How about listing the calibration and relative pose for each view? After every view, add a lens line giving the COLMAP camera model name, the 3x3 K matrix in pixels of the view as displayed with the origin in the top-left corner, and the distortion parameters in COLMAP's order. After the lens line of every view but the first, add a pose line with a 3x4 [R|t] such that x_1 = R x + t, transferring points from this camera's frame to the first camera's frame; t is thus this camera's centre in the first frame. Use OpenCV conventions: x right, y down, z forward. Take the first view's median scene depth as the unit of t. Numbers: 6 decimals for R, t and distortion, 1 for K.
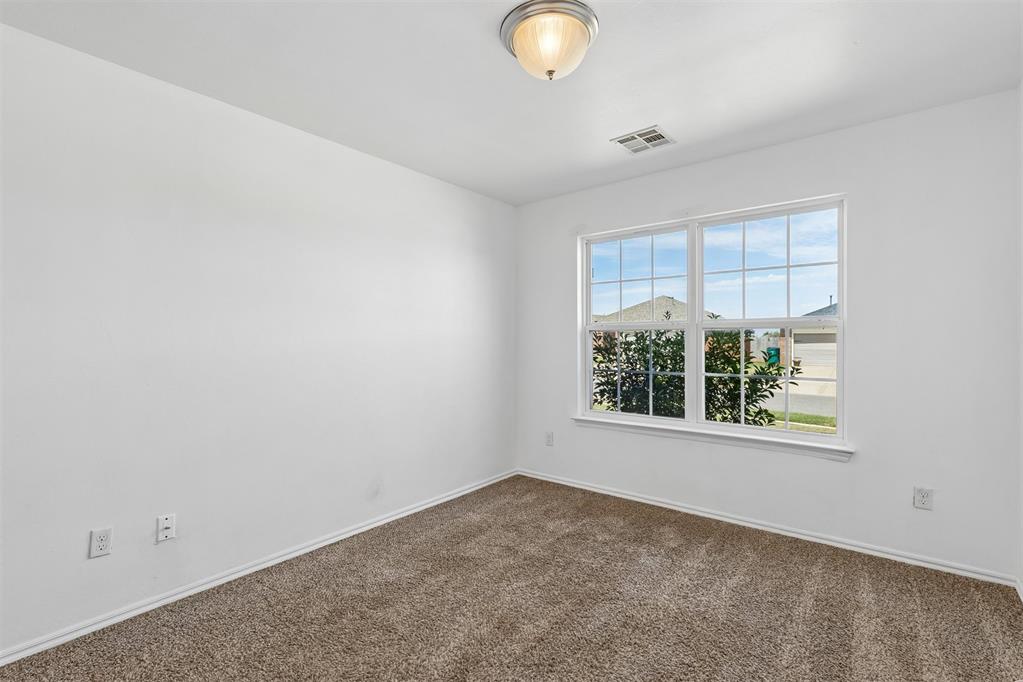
lens RADIAL K [[467.0, 0, 511.5], [0, 467.0, 341.0], [0, 0, 1]] dist [0.017042, 0.000034]
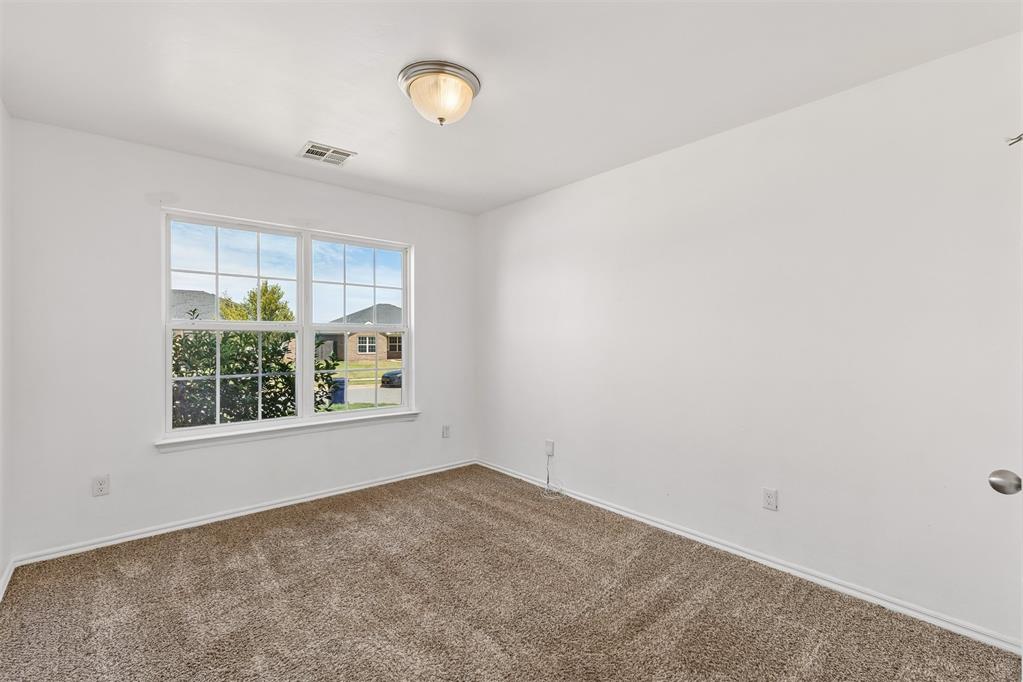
lens RADIAL K [[469.1, 0, 511.5], [0, 469.1, 341.0], [0, 0, 1]] dist [0.026419, 0.000154]
pose [[0.181764, -0.001185, 0.983342, -0.658215], [0.003847, 0.999992, 0.000494, -0.001338], [-0.983335, 0.003693, 0.181767, 0.368598]]
